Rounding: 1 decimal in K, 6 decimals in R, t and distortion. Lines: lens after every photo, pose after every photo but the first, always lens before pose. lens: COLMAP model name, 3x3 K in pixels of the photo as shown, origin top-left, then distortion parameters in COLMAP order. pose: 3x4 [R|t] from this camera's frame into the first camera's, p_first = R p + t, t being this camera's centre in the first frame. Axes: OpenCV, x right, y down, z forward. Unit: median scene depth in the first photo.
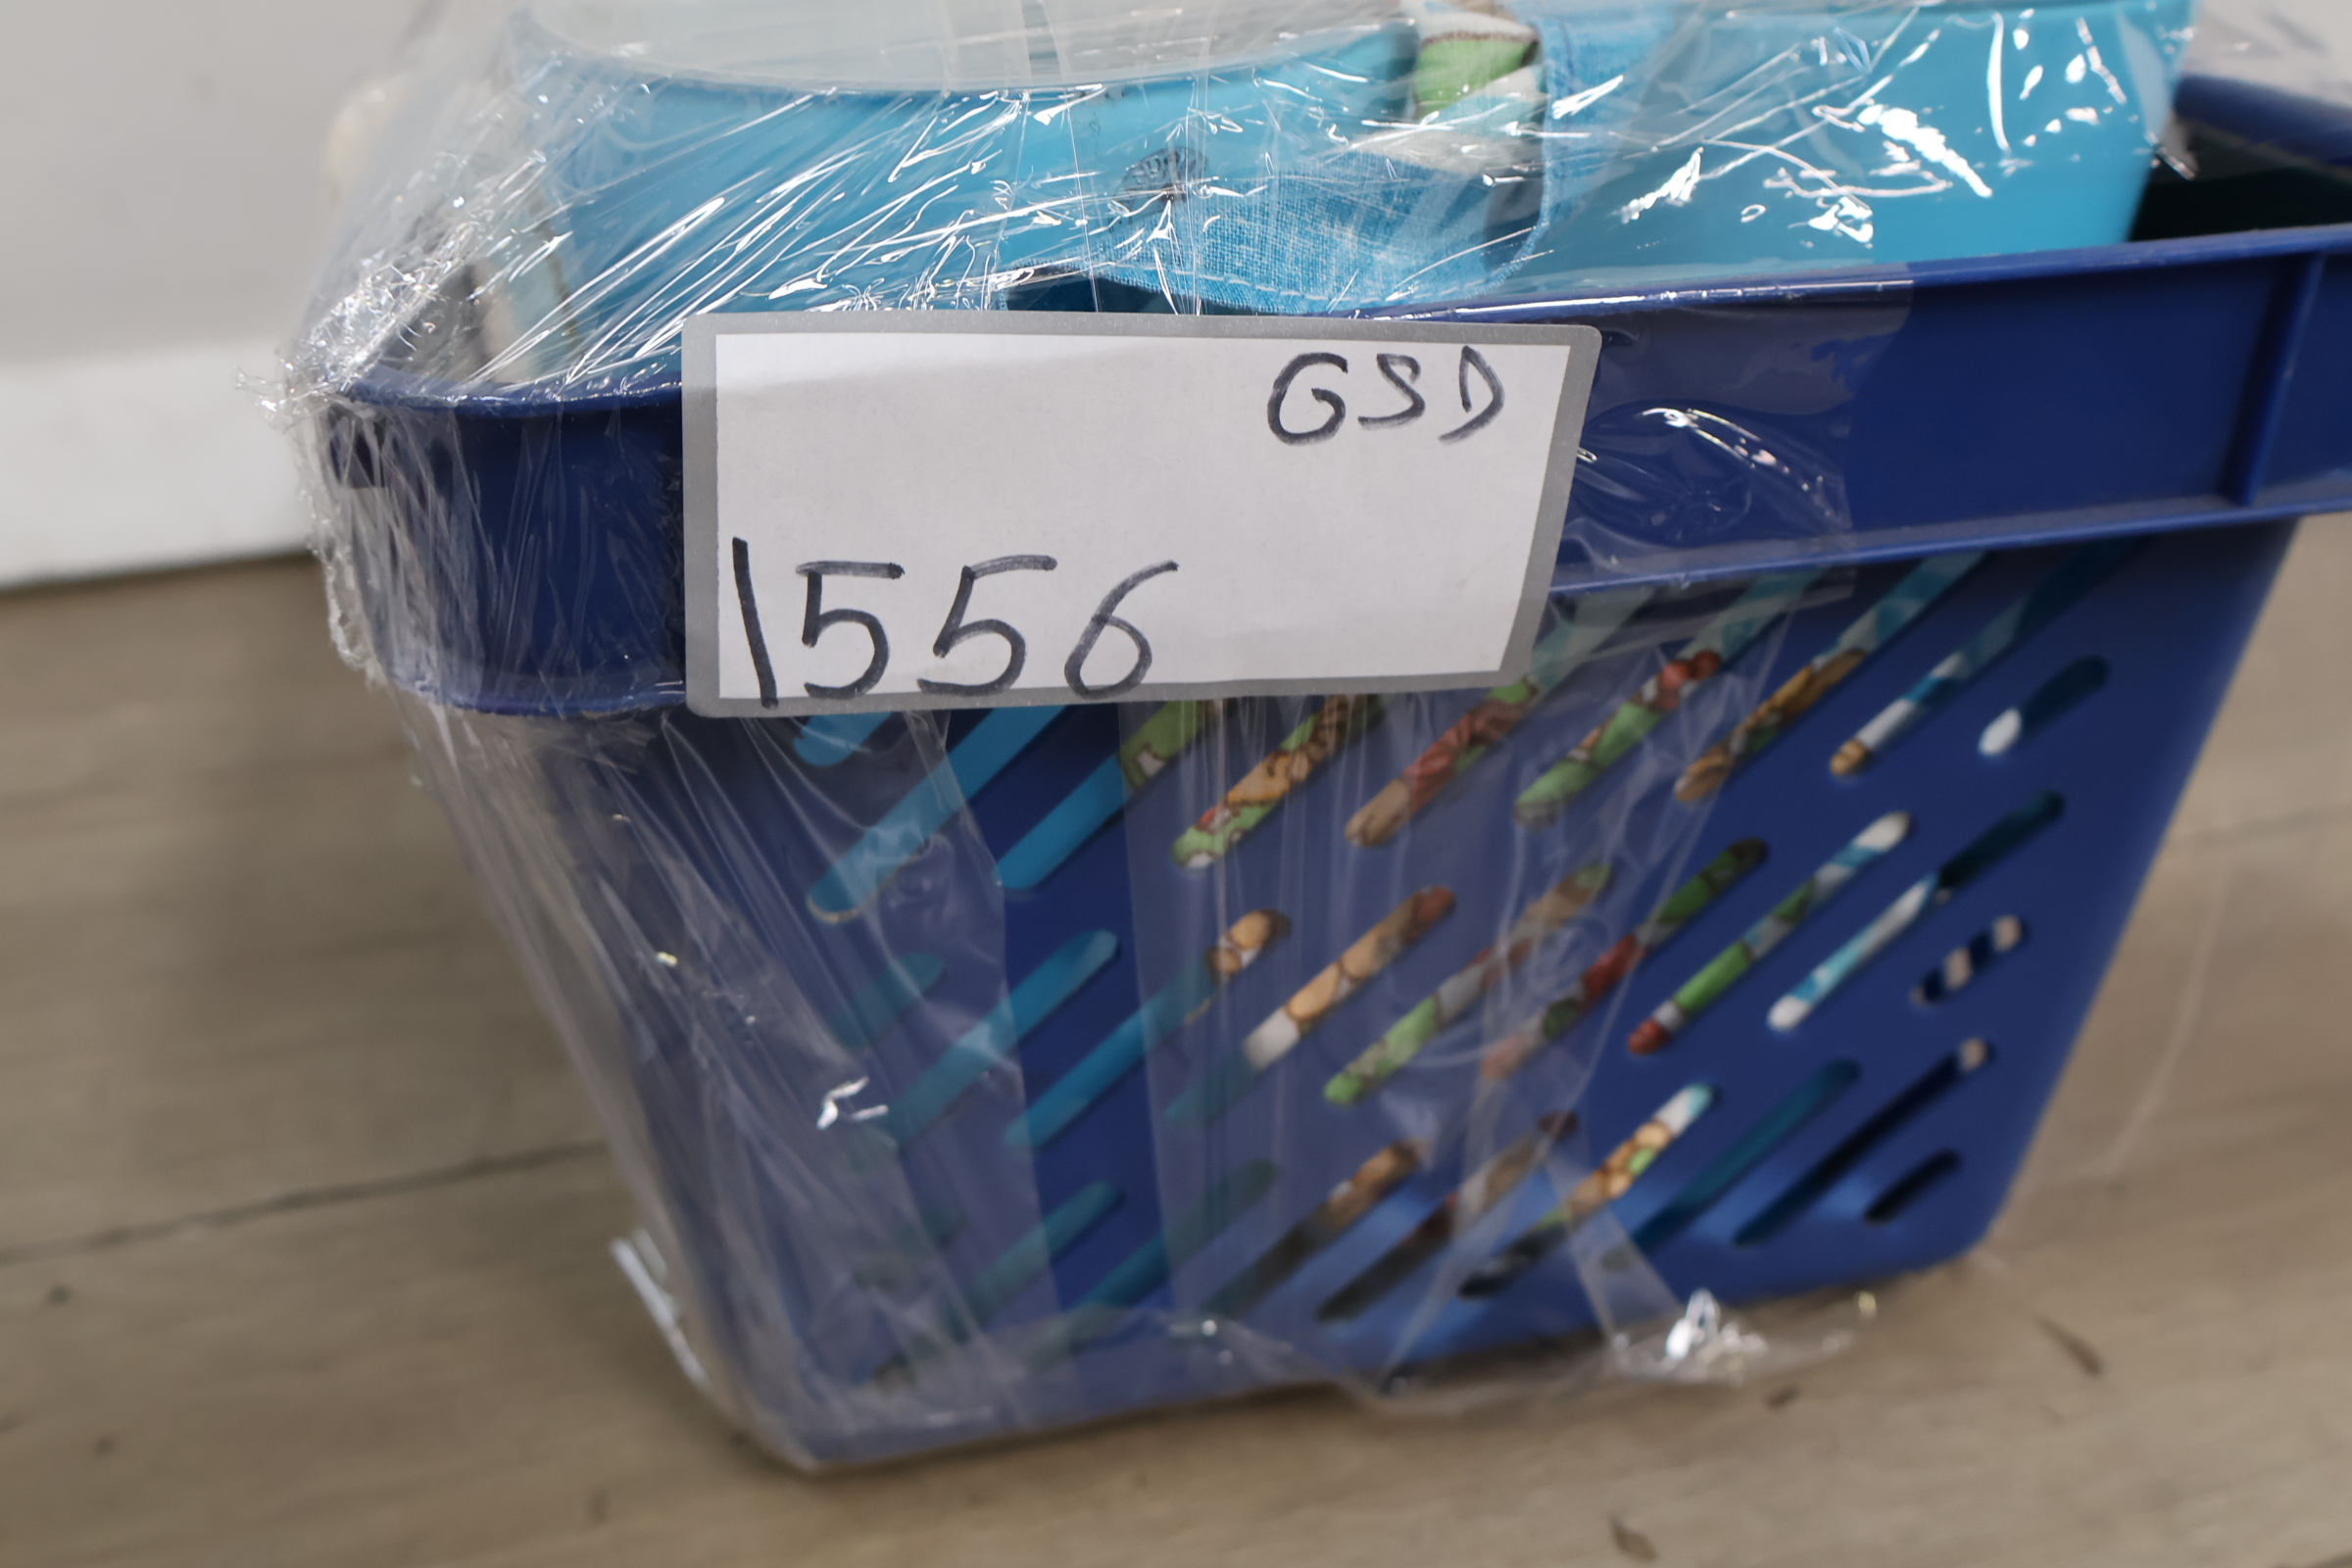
lens RADIAL K [[2212.1, 0, 1175.9], [0, 2212.1, 792.5], [0, 0, 1]] dist [0.015707, 0.000000]
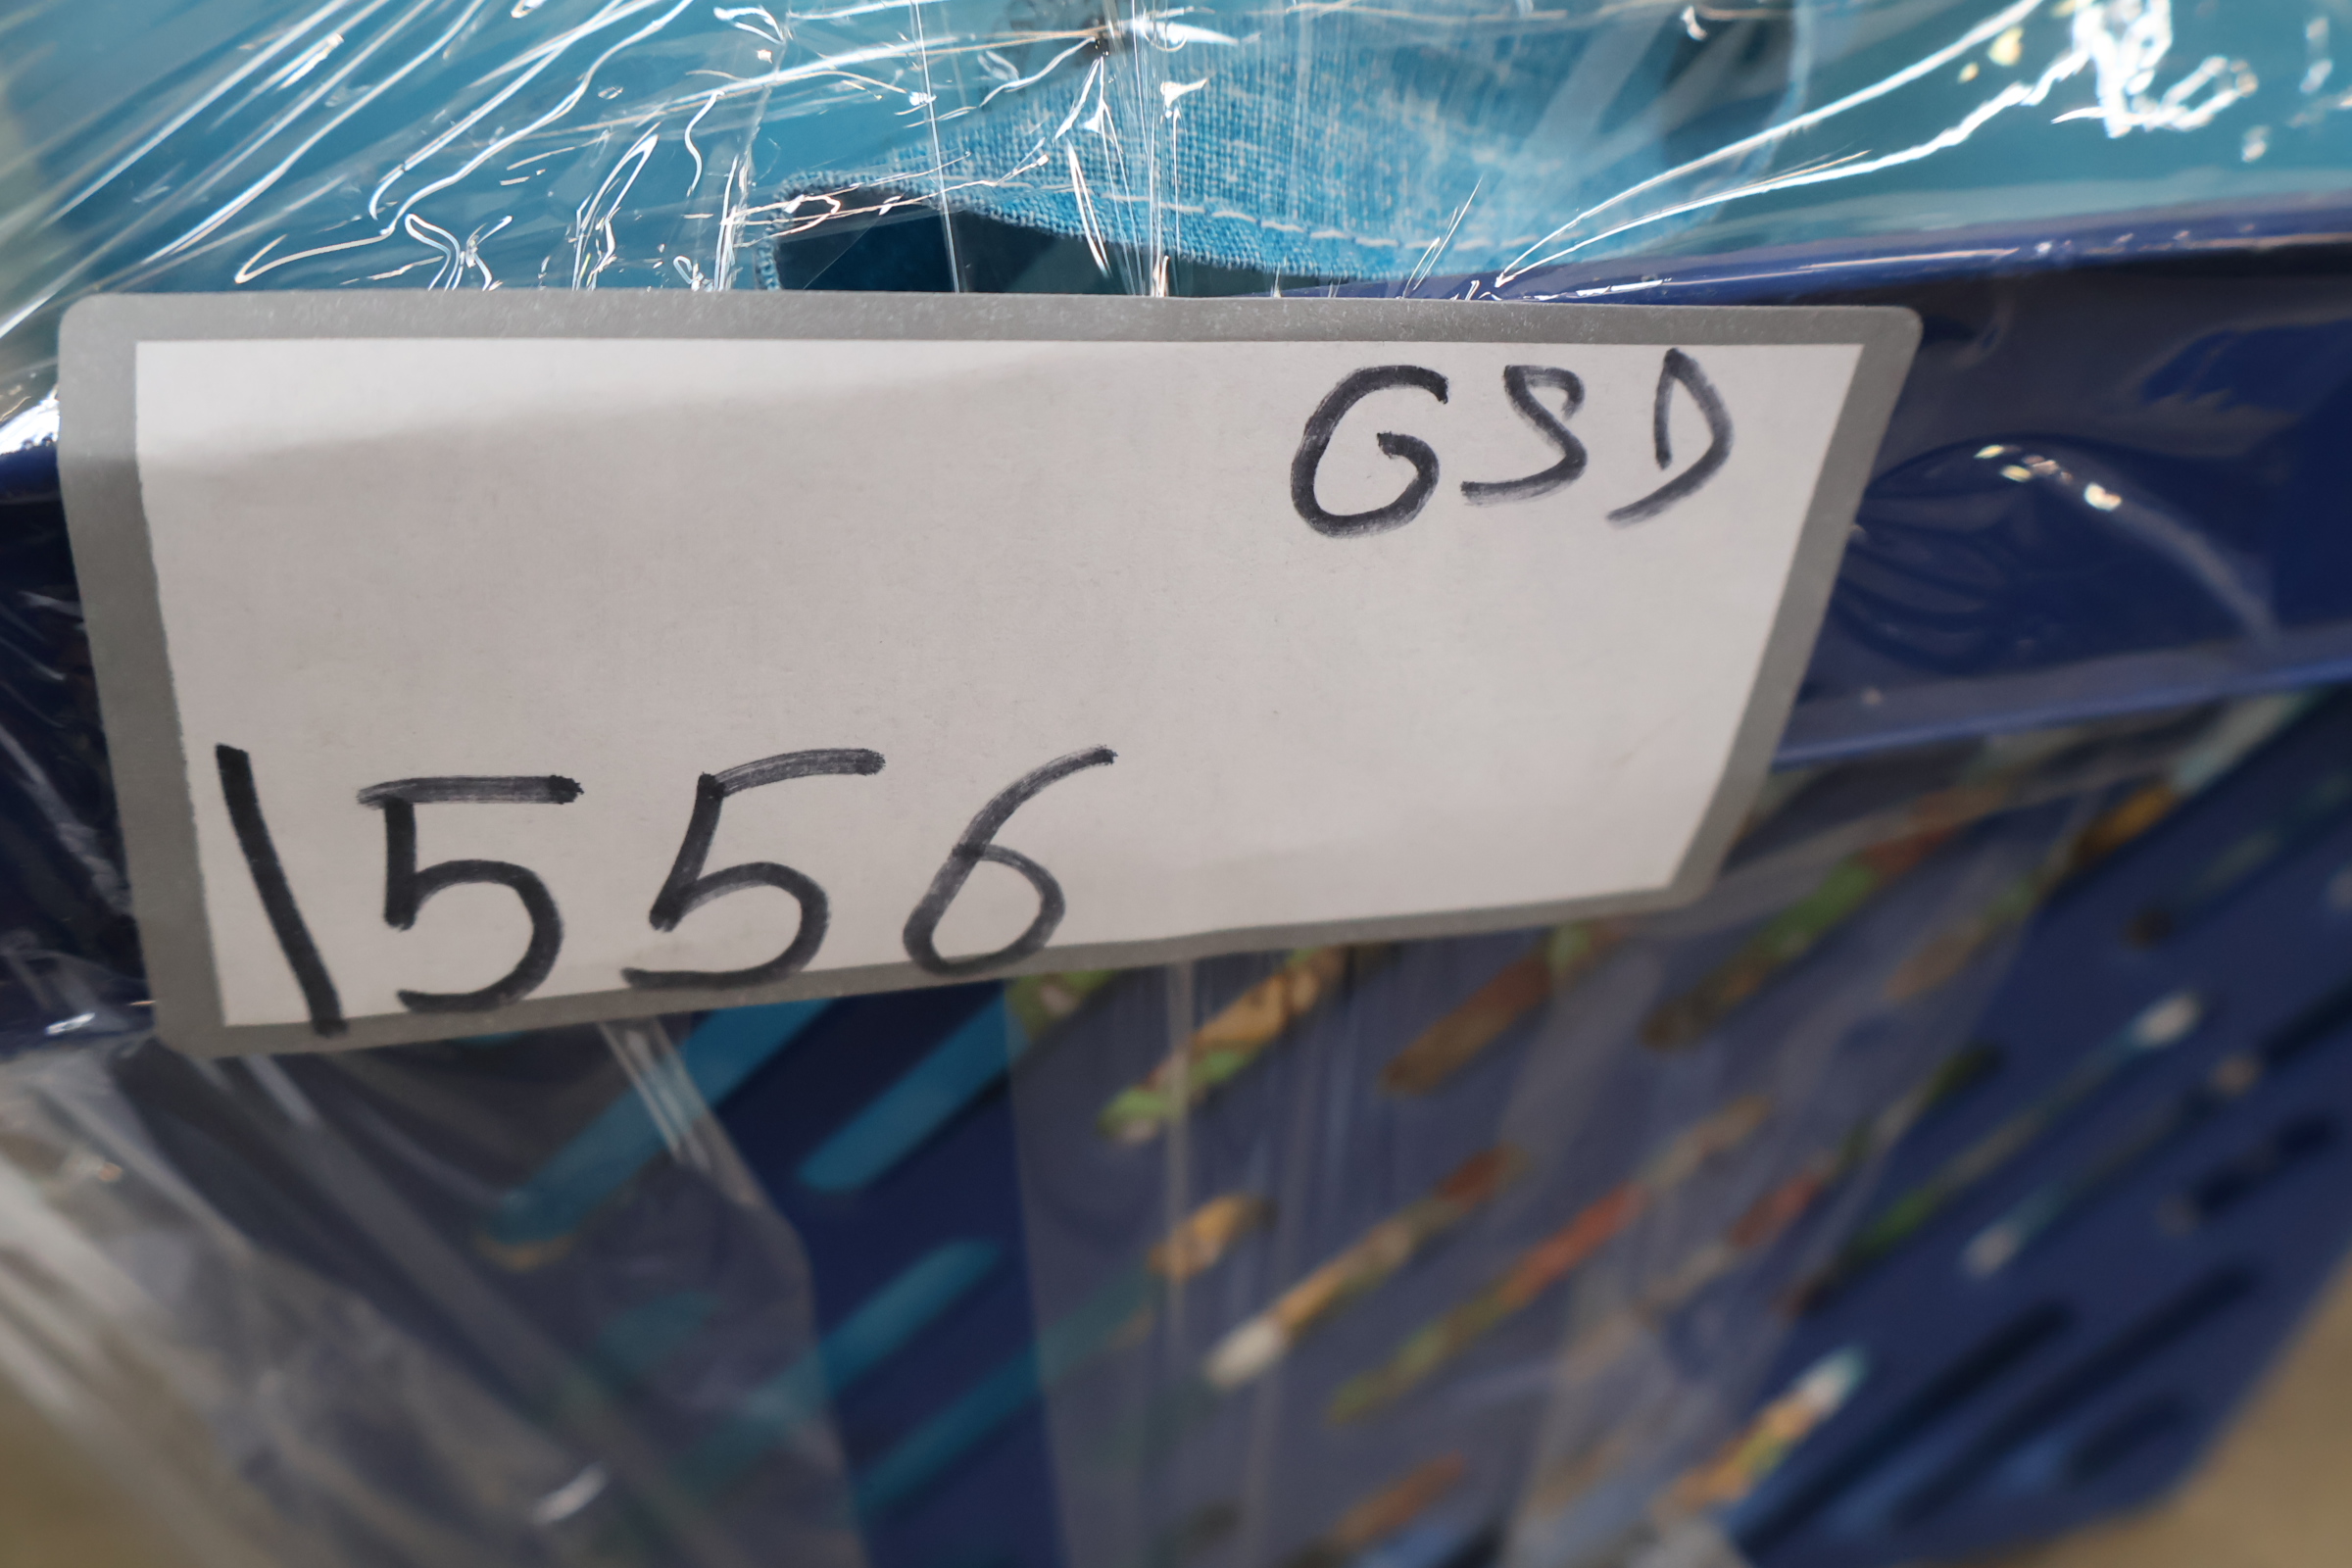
lens RADIAL K [[2212.1, 0, 1178.0], [0, 2212.1, 773.6], [0, 0, 1]] dist [0.015707, 0.000000]
pose [[0.998840, -0.001170, 0.048140, -0.009604], [-0.002781, 0.996635, 0.081916, -0.143502], [-0.048074, -0.081955, 0.995476, 0.477182]]
